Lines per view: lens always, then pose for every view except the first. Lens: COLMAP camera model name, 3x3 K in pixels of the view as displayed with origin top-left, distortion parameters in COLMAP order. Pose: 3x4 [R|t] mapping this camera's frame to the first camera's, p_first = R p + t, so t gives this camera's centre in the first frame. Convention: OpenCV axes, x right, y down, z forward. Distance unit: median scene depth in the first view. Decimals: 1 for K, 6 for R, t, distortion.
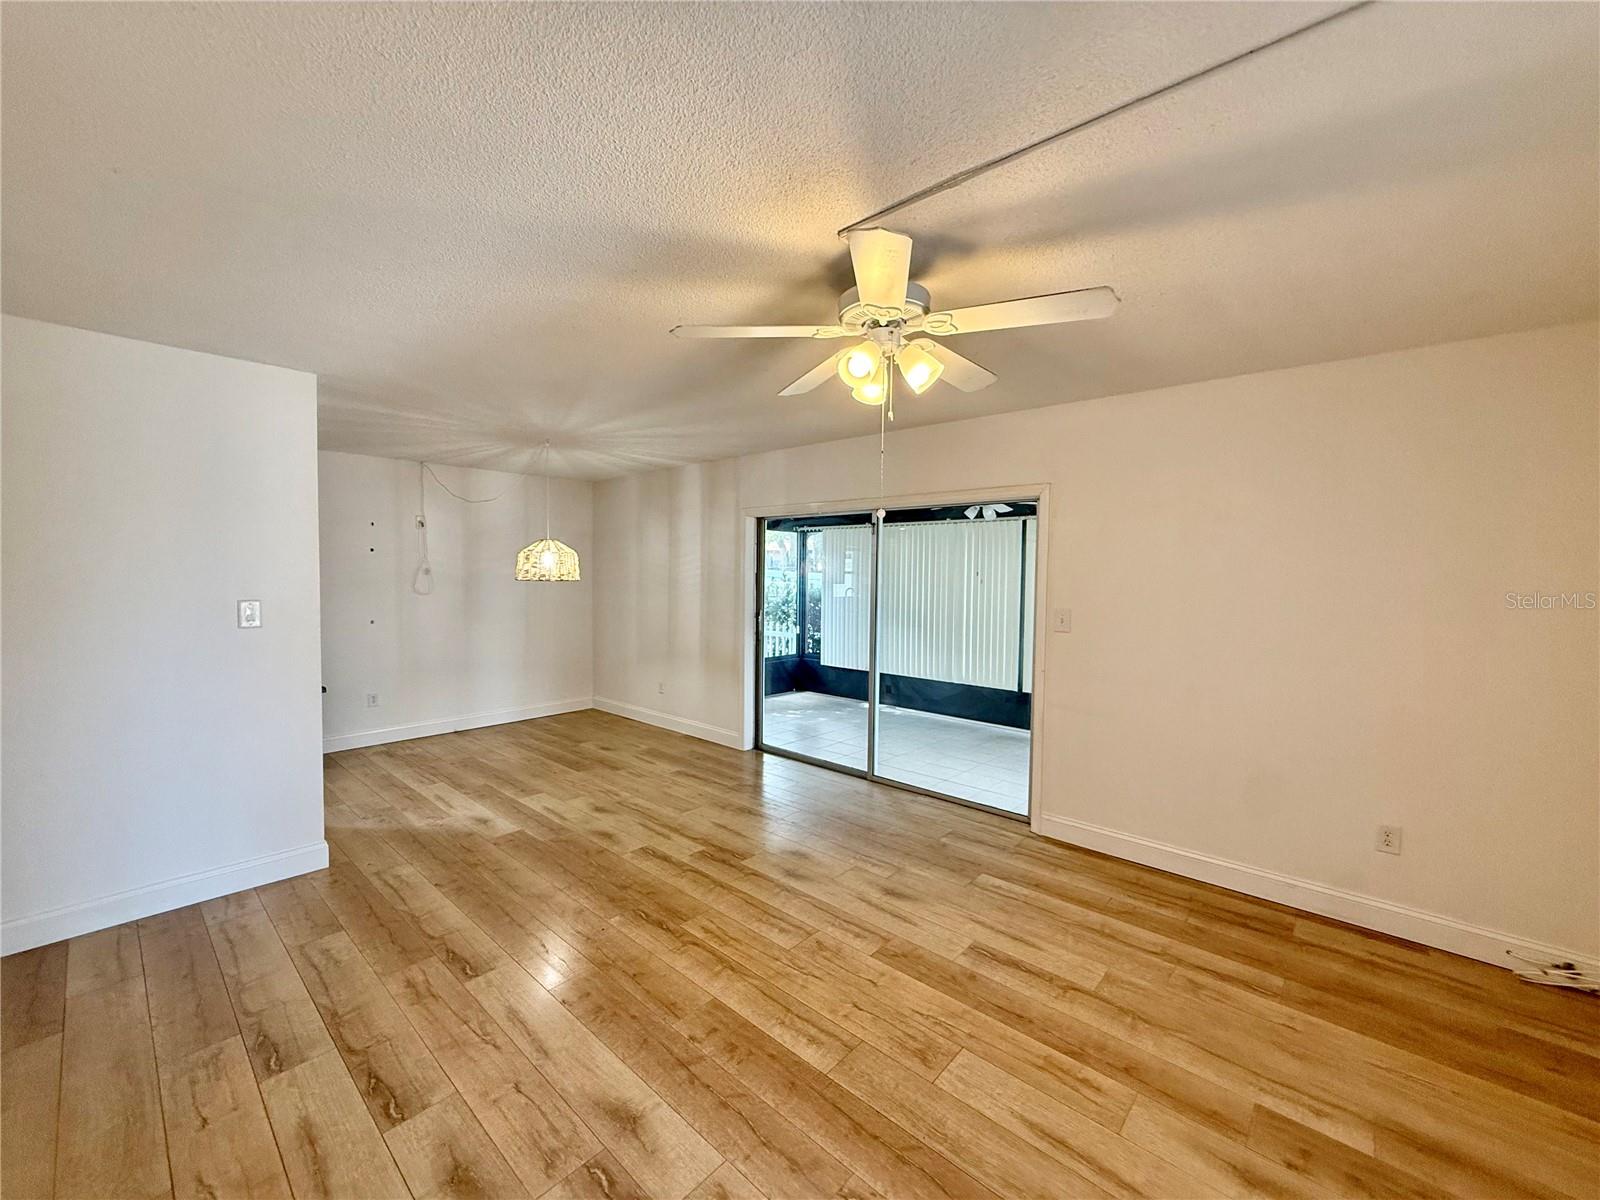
lens RADIAL K [[638.5, 0, 791.1], [0, 638.5, 598.9], [0, 0, 1]] dist [0.000599, -0.000012]
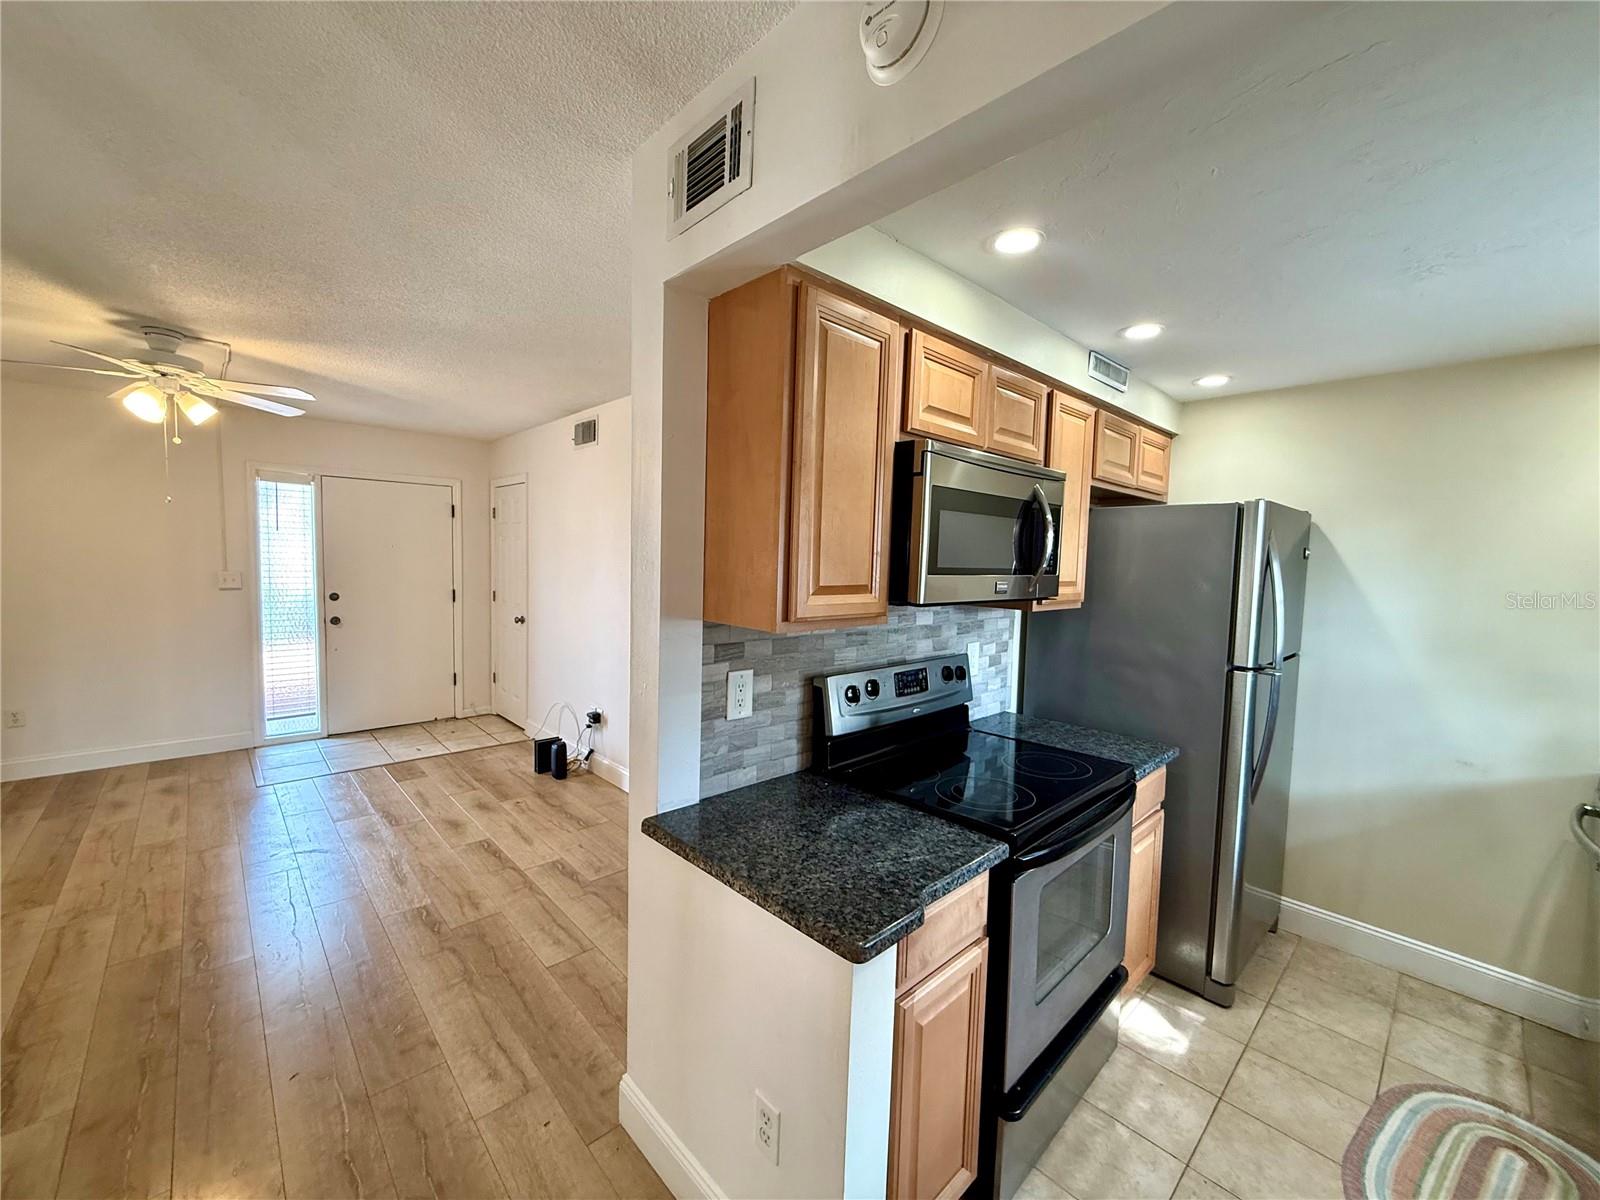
lens RADIAL K [[638.5, 0, 790.9], [0, 638.5, 599.6], [0, 0, 1]] dist [0.000599, -0.000012]
pose [[-0.995511, -0.043843, 0.083884, -0.953001], [-0.034370, 0.993201, 0.111225, -0.077092], [-0.088190, 0.107842, -0.990249, 1.566667]]
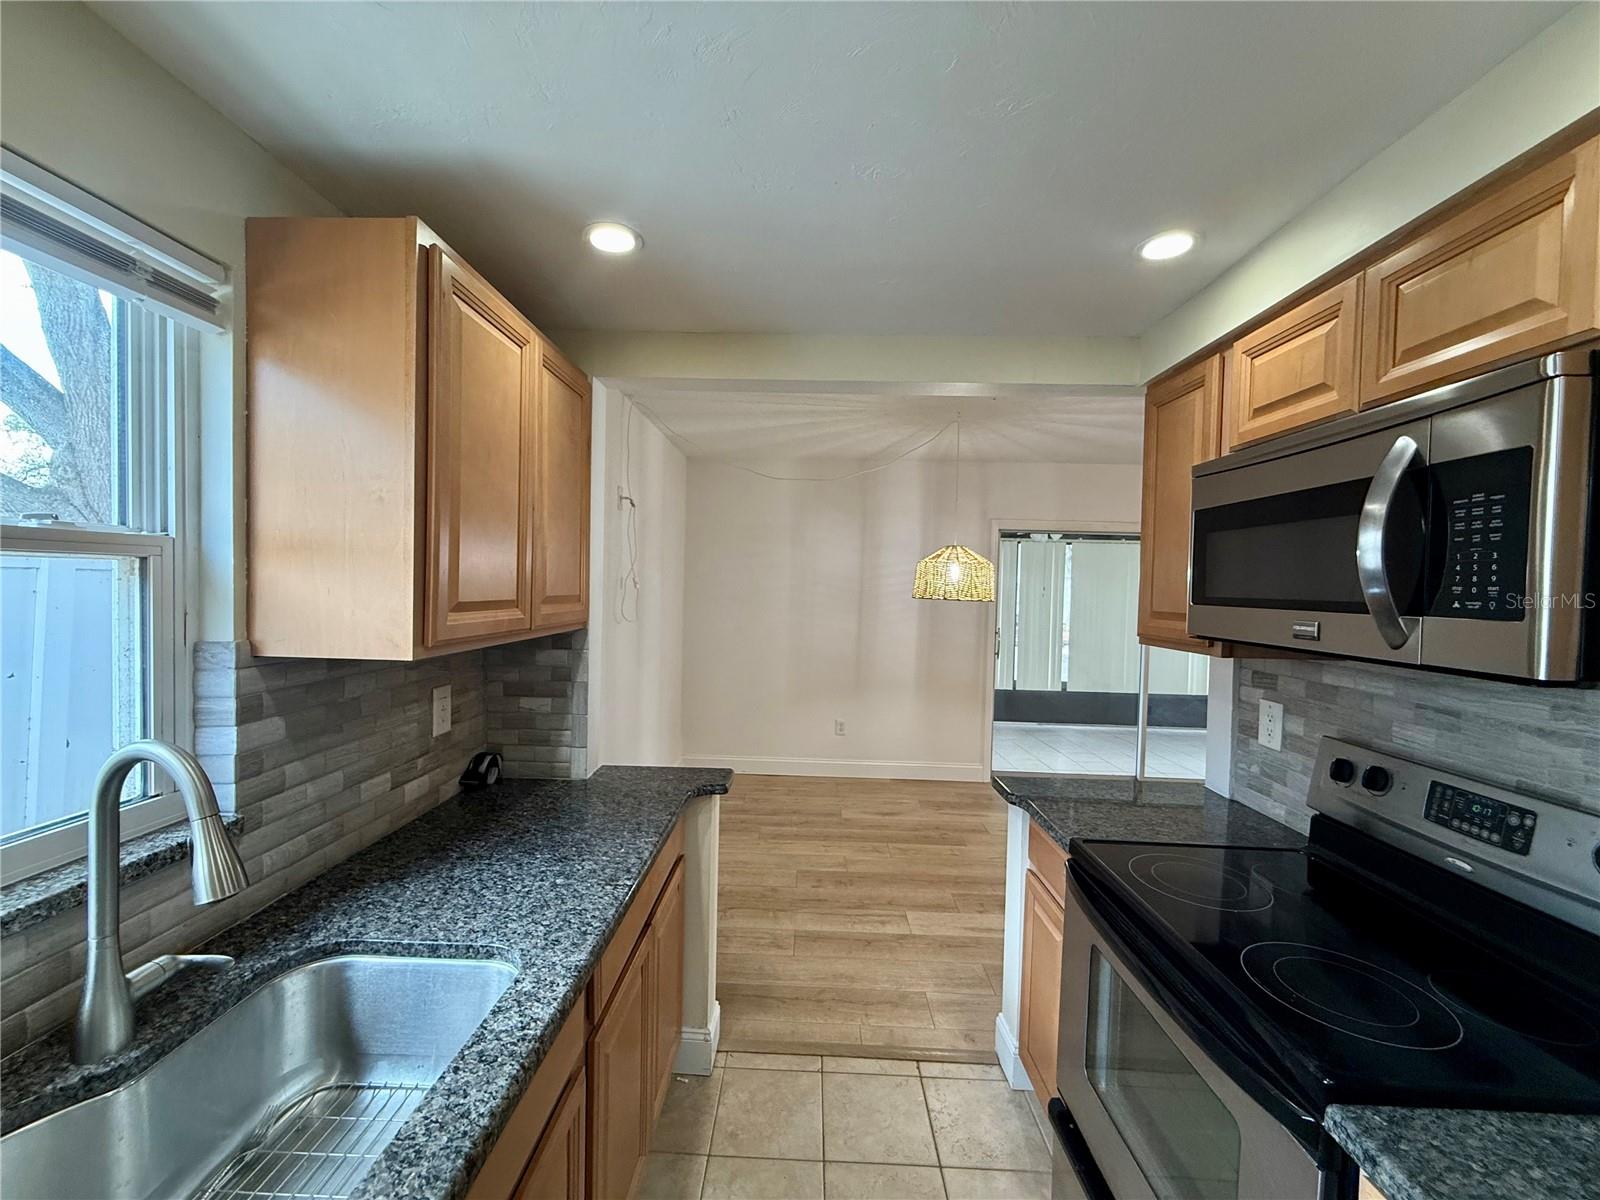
lens RADIAL K [[638.5, 0, 788.4], [0, 638.5, 598.7], [0, 0, 1]] dist [0.000599, -0.000012]
pose [[0.764030, -0.007575, 0.645136, -1.579956], [0.010504, 0.999945, -0.000699, -0.050200], [-0.645095, 0.007310, 0.764067, 0.862551]]
